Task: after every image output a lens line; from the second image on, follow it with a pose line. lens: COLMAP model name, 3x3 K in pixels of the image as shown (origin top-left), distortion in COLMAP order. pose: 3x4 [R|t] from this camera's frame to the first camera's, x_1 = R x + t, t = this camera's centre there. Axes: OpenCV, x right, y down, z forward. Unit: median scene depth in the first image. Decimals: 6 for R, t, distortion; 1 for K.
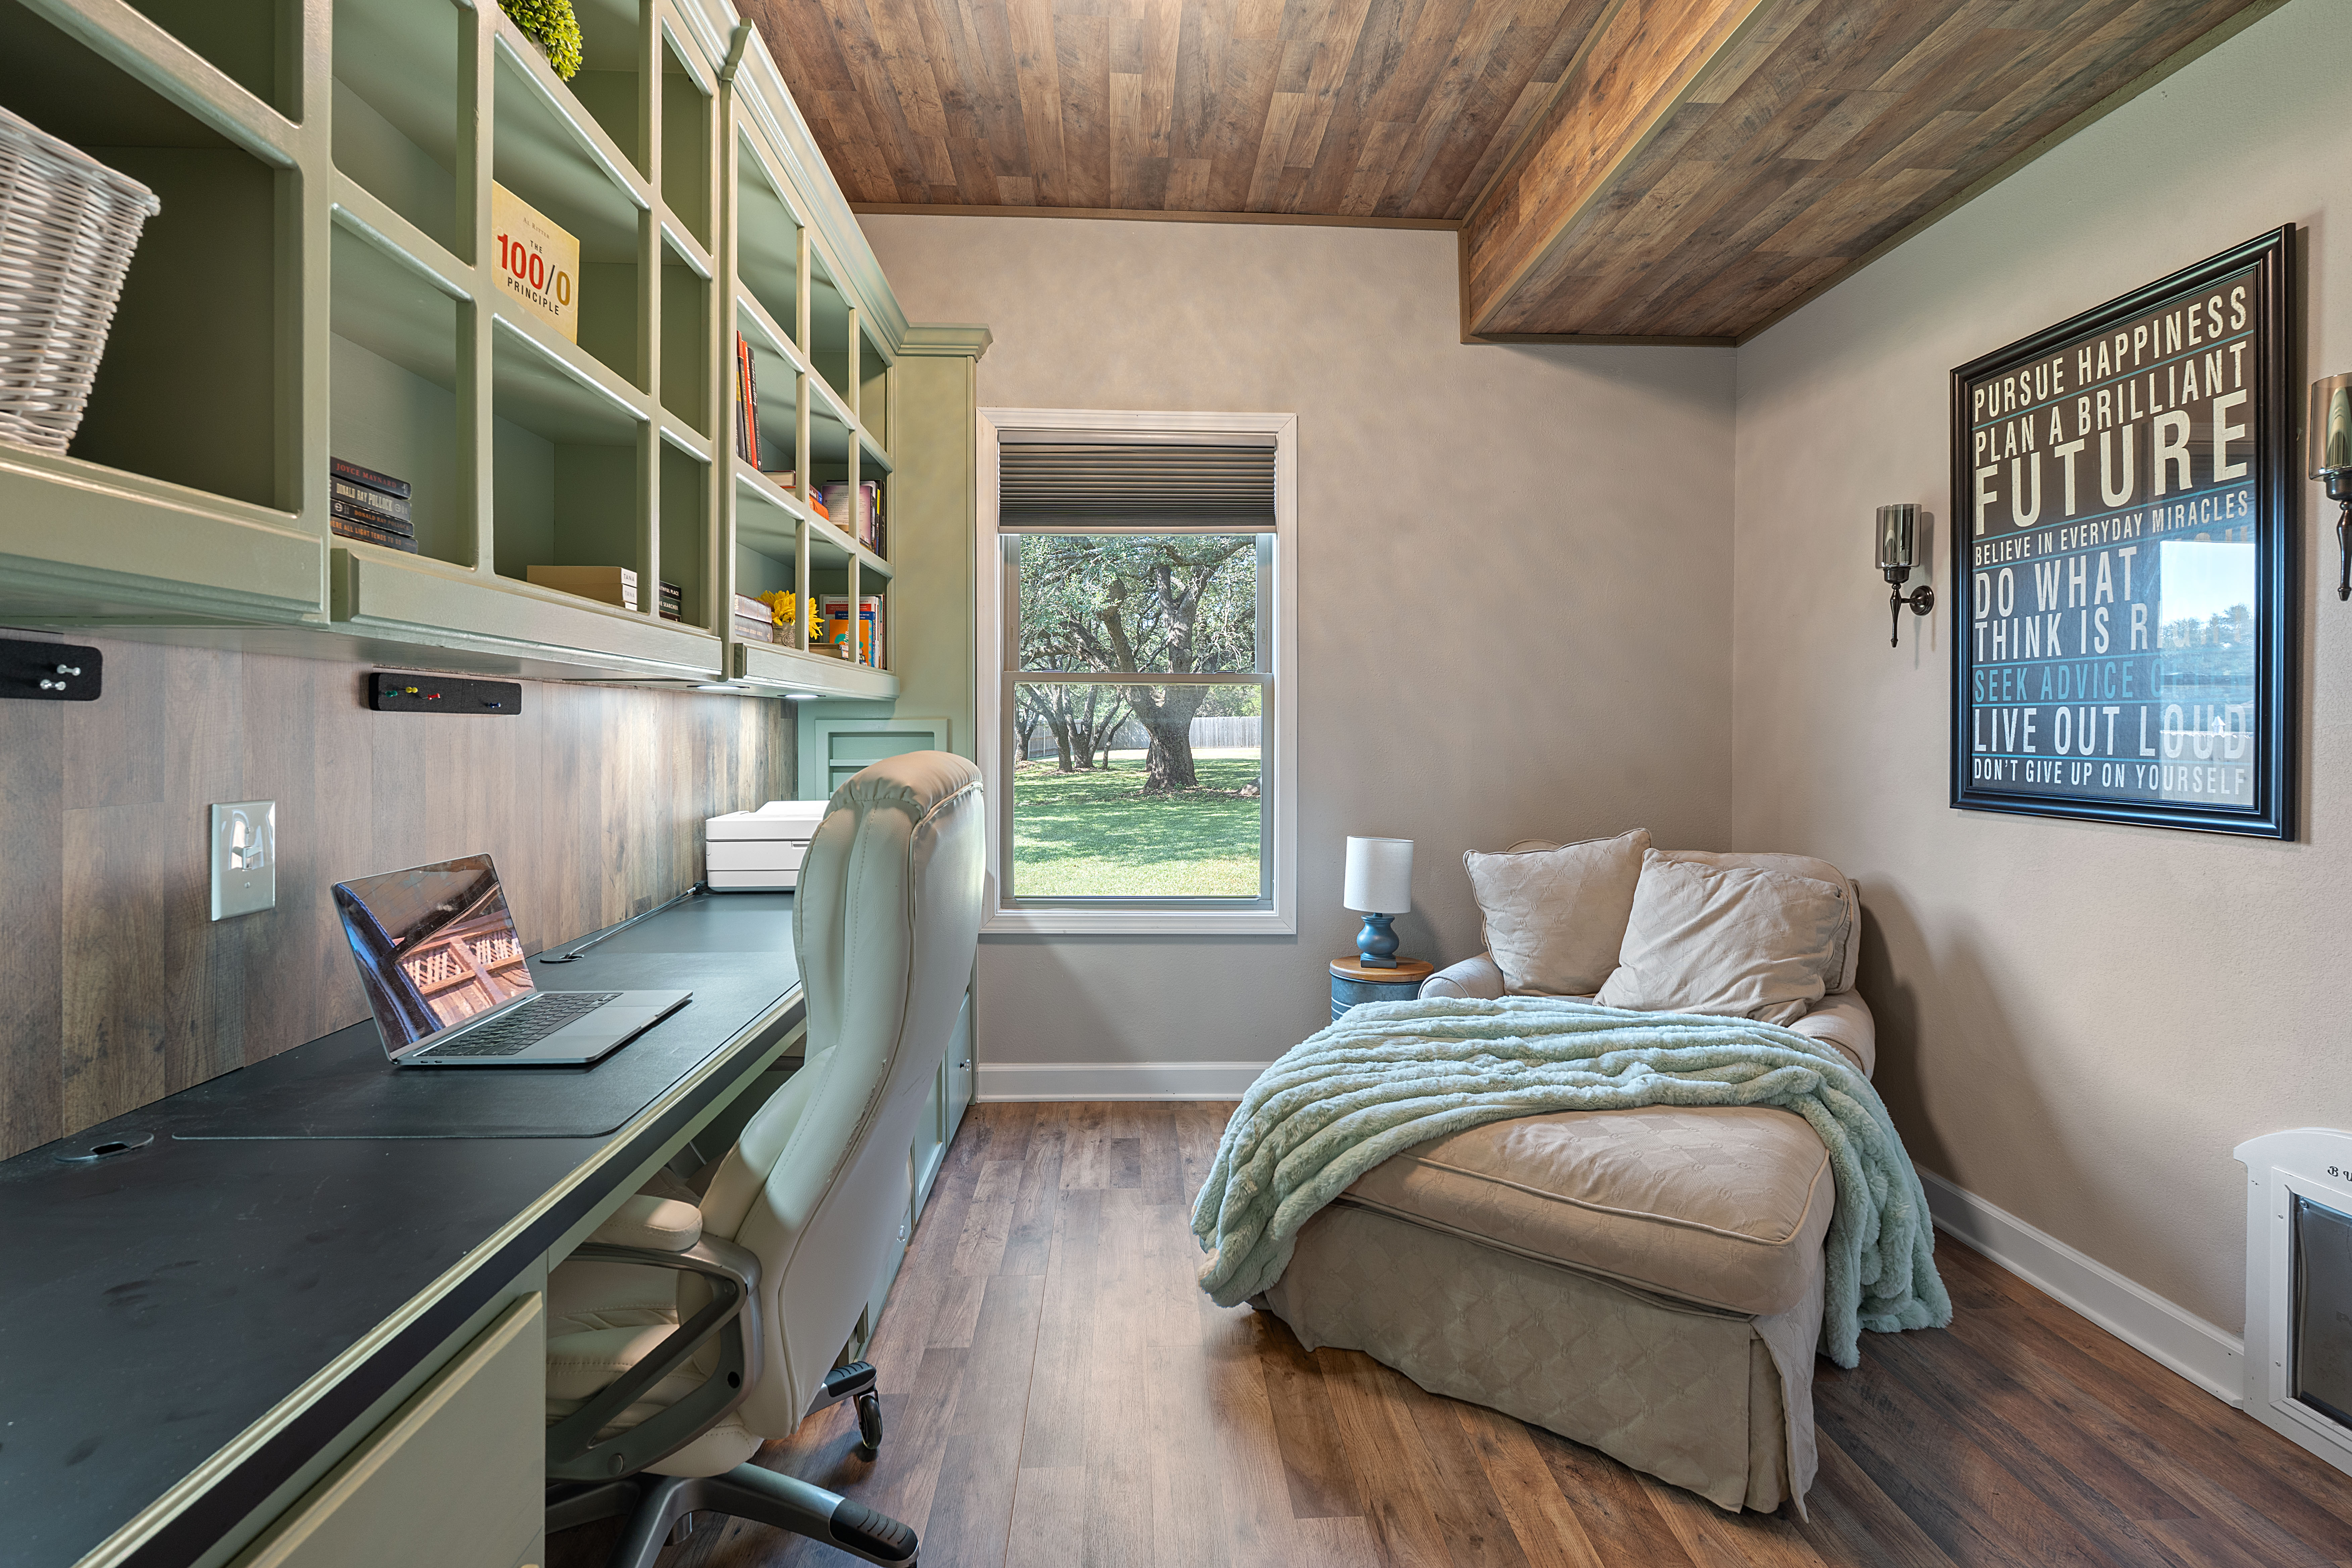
lens RADIAL K [[1050.3, 0, 1173.9], [0, 1050.3, 725.6], [0, 0, 1]] dist [-0.011589, 0.004366]
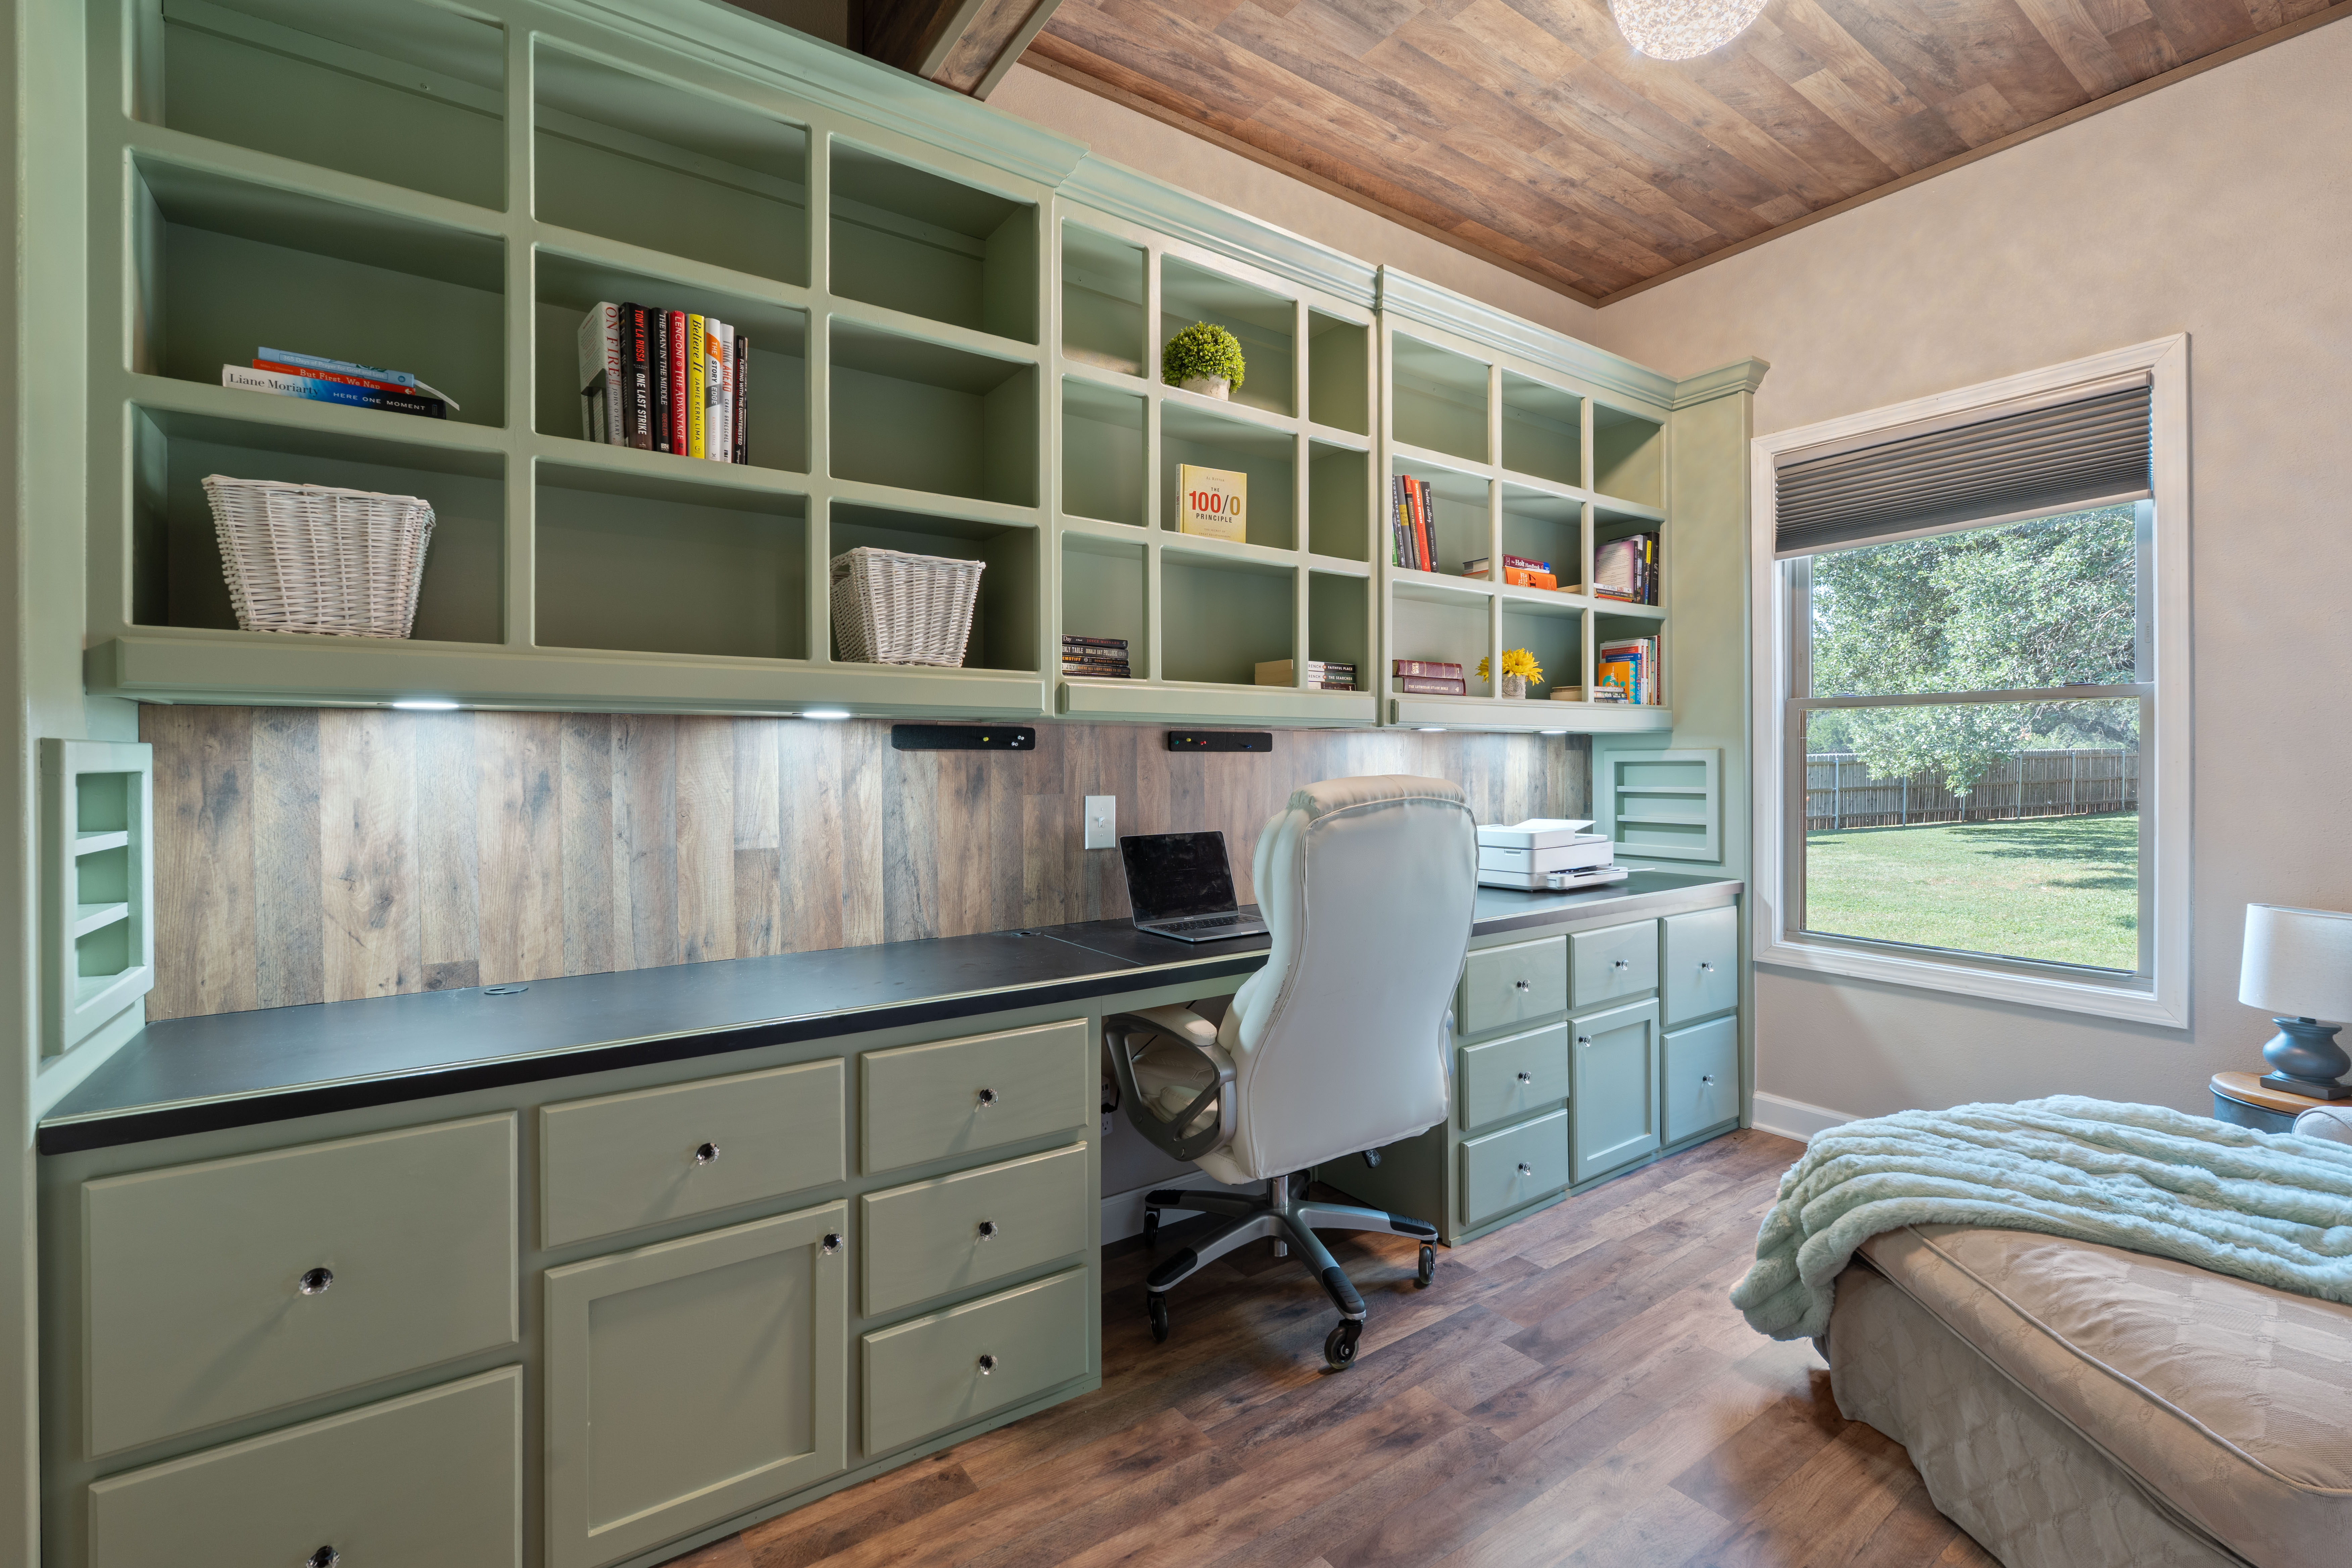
lens RADIAL K [[1043.7, 0, 1178.8], [0, 1043.7, 752.8], [0, 0, 1]] dist [-0.004063, 0.000097]
pose [[0.536251, -0.011819, -0.843976, 0.599804], [0.009020, 0.999925, -0.008271, 0.002522], [0.844011, -0.003177, 0.536317, -0.004318]]
